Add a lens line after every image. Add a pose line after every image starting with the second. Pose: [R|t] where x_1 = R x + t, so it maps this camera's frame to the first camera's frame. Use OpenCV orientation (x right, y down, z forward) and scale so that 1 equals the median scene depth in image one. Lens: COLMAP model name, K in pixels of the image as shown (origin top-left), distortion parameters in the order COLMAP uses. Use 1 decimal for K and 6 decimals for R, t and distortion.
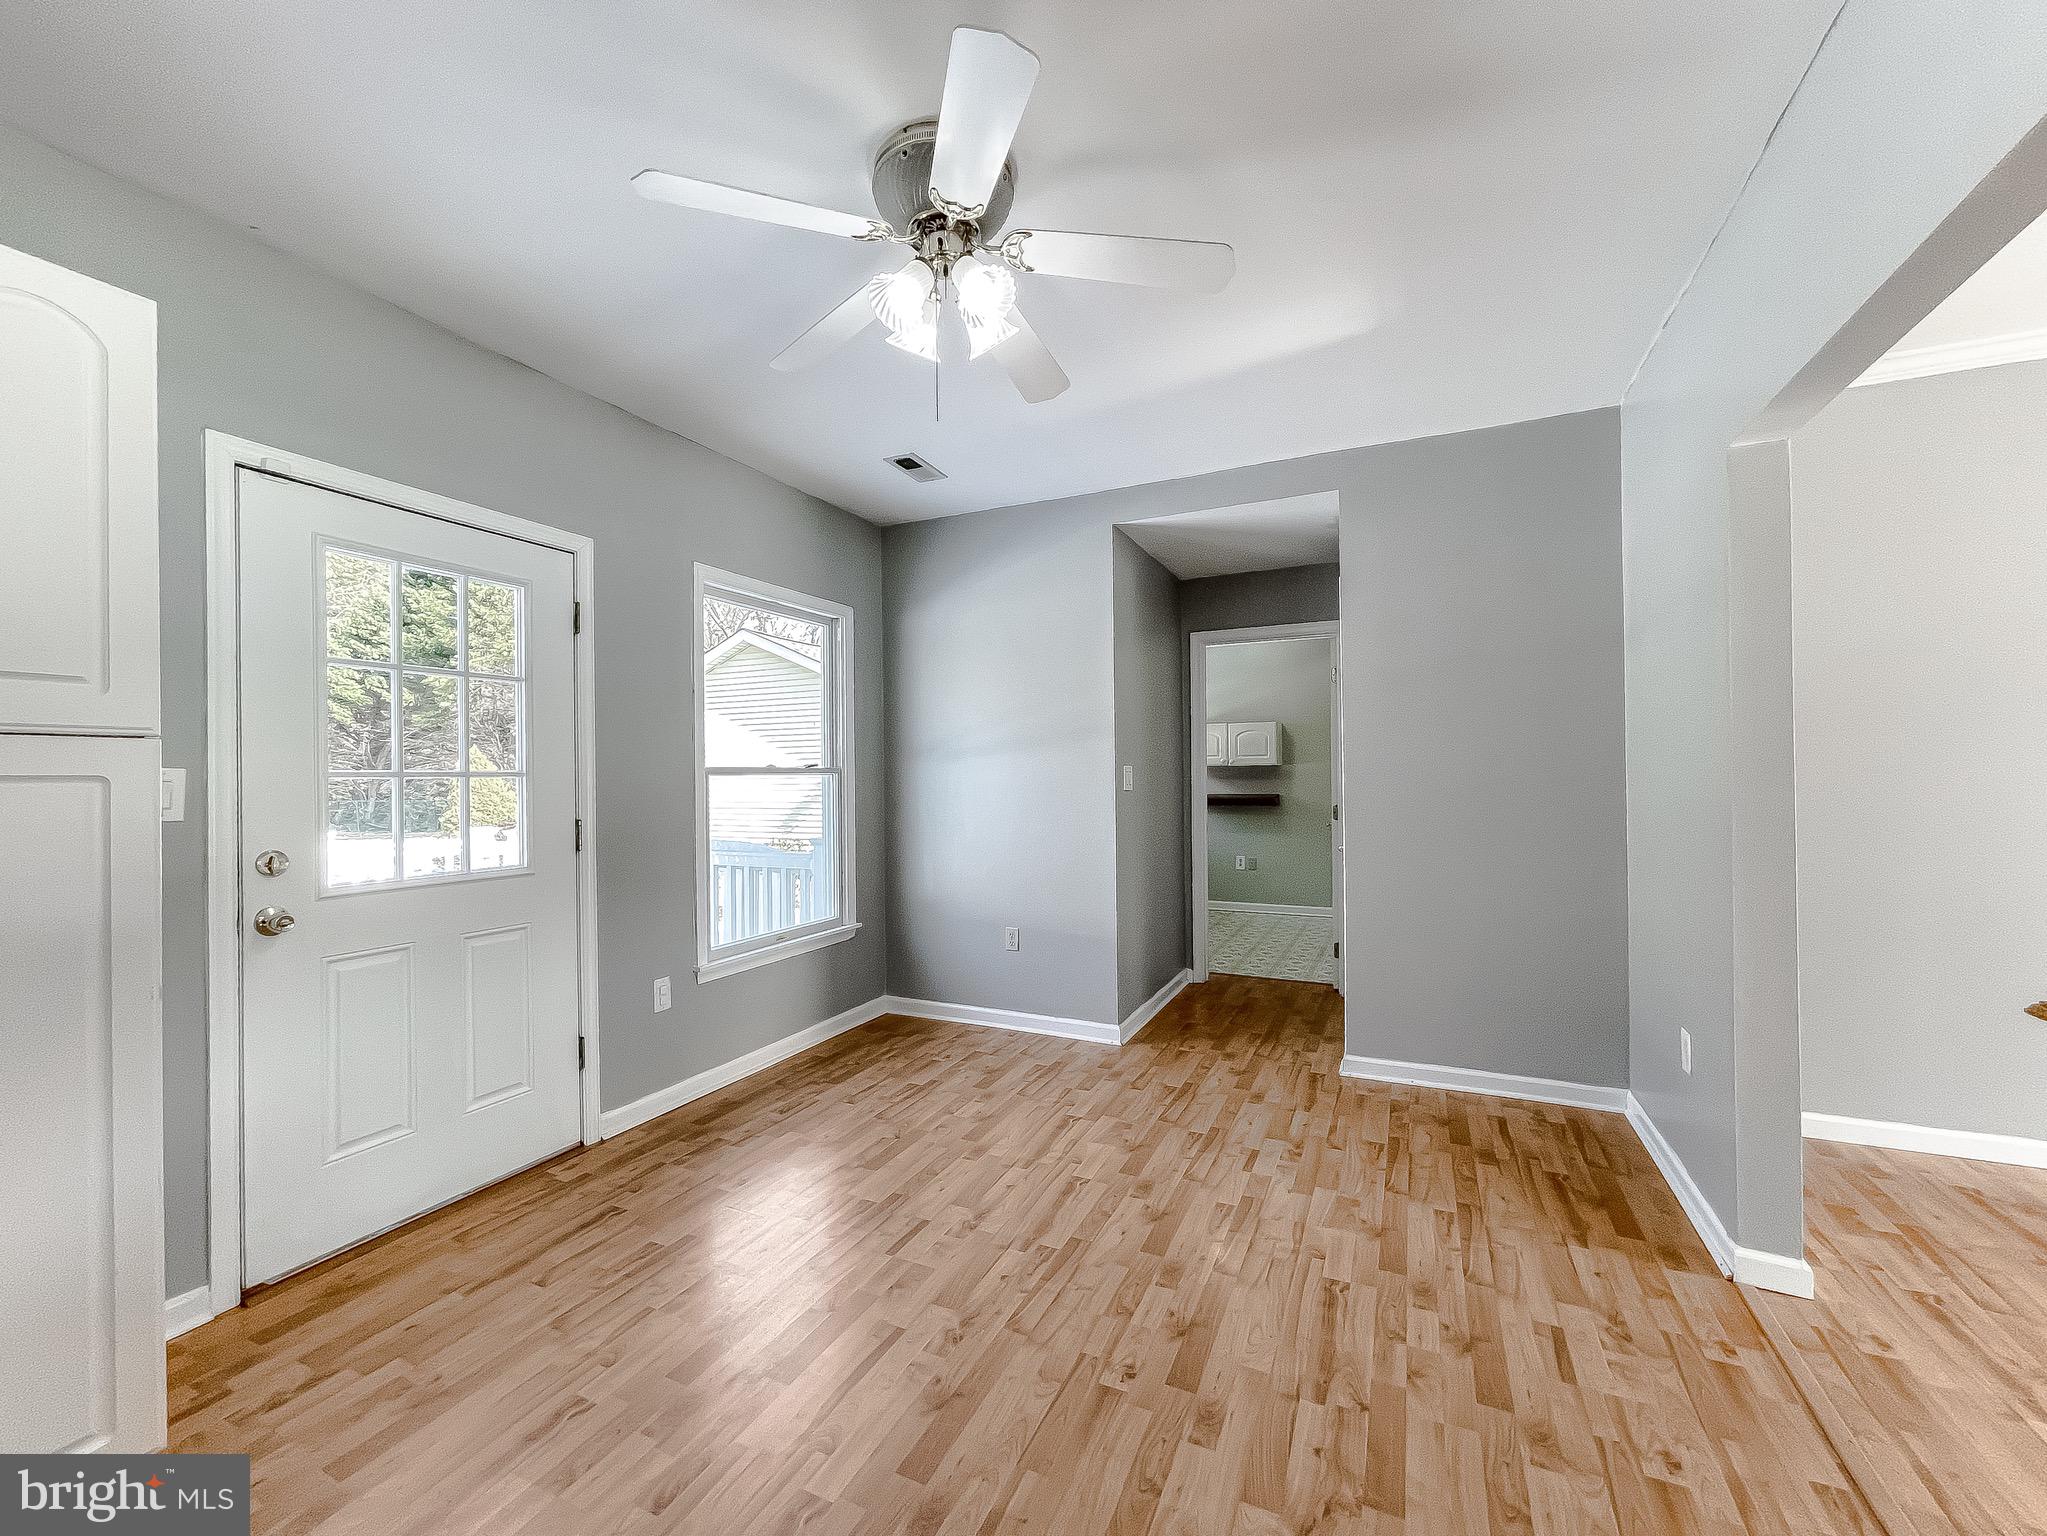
lens RADIAL K [[838.5, 0, 1013.8], [0, 838.5, 766.0], [0, 0, 1]] dist [-0.010367, 0.004257]
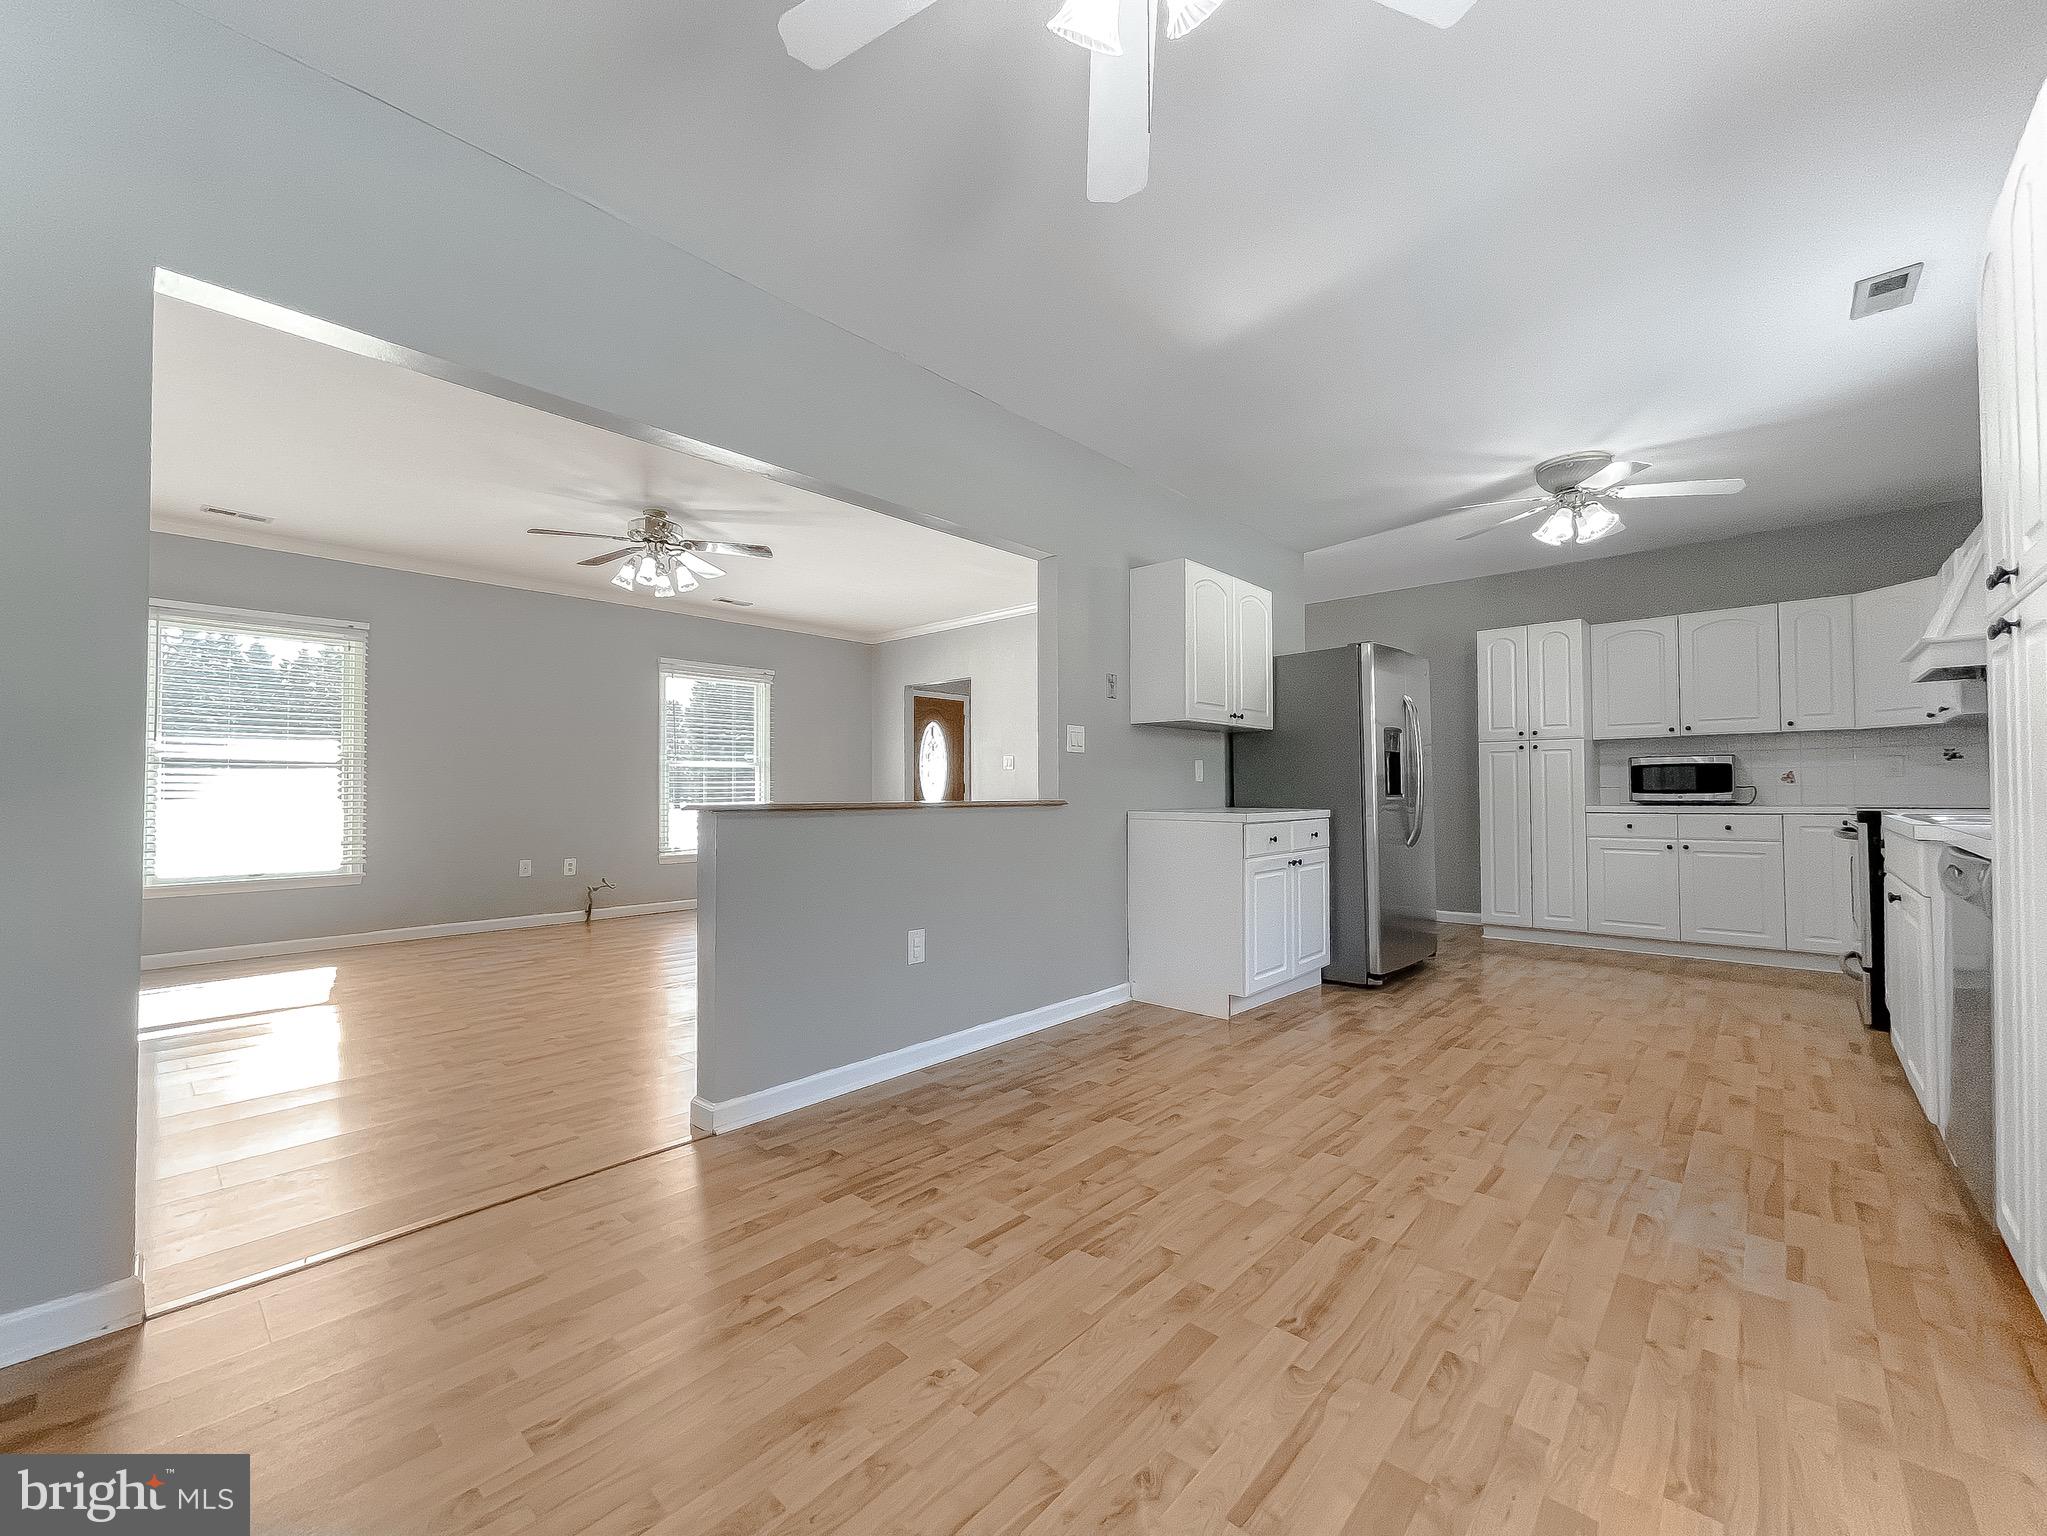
lens RADIAL K [[838.5, 0, 1014.0], [0, 838.5, 769.6], [0, 0, 1]] dist [-0.010367, 0.004257]
pose [[-0.955438, 0.021170, 0.294432, -0.112163], [0.009656, 0.999133, -0.040508, 0.100828], [-0.295034, -0.035860, -0.954813, 1.073756]]
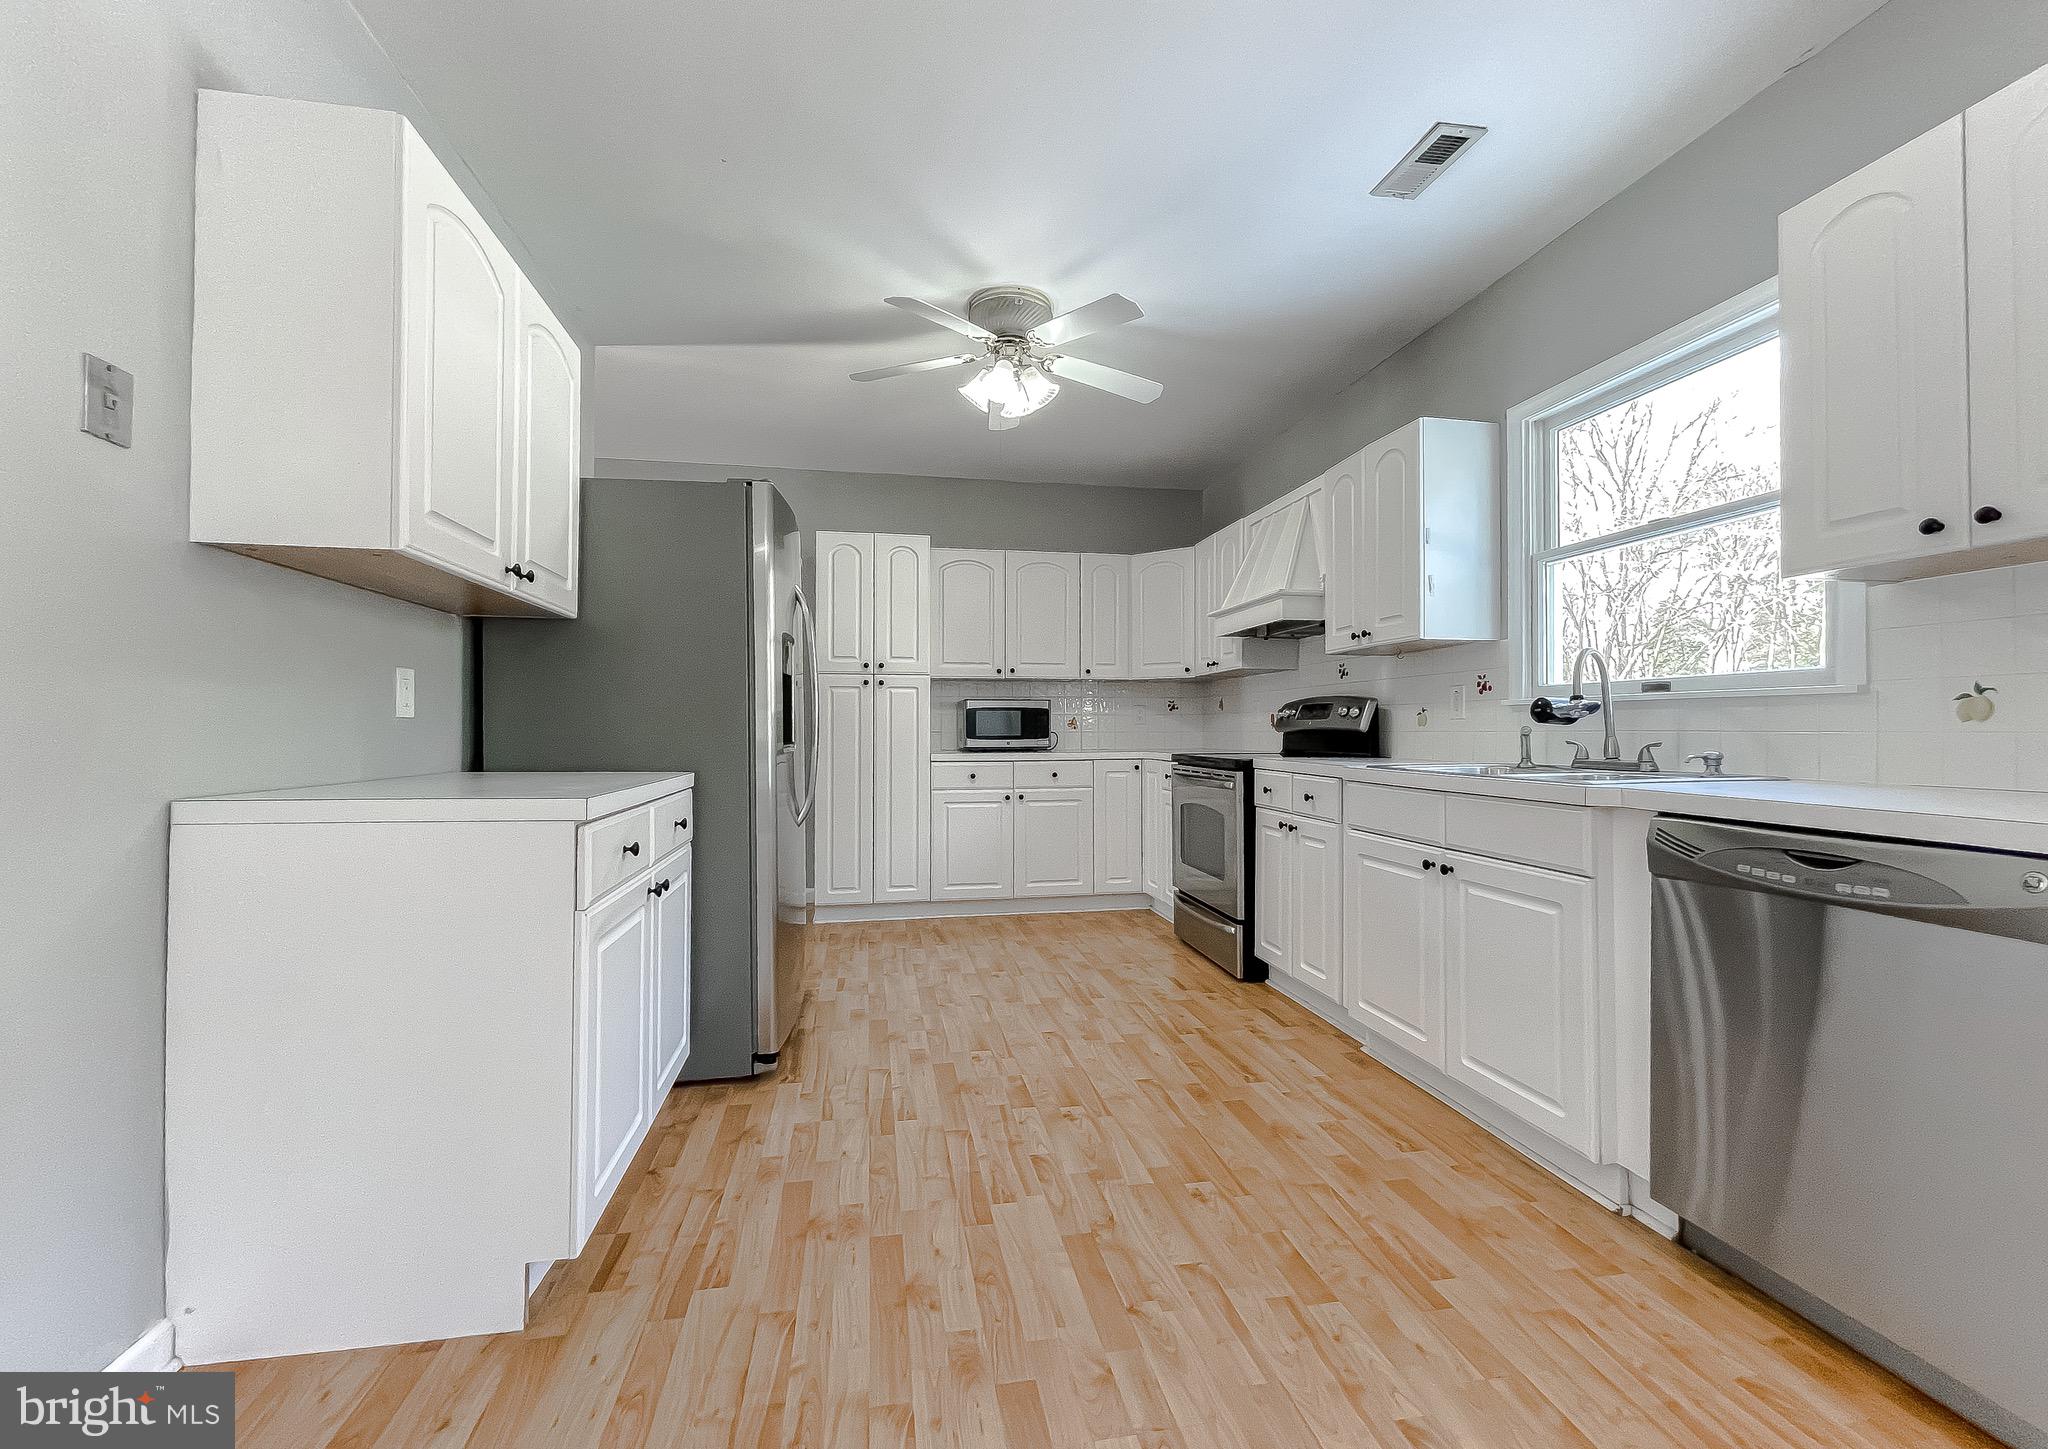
lens RADIAL K [[833.2, 0, 1016.7], [0, 833.2, 722.3], [0, 0, 1]] dist [0.002194, -0.000451]
pose [[-0.812676, 0.002769, -0.582709, 0.007562], [0.013927, 0.999795, -0.014673, 0.084372], [0.582549, -0.020040, -0.812549, 0.336643]]
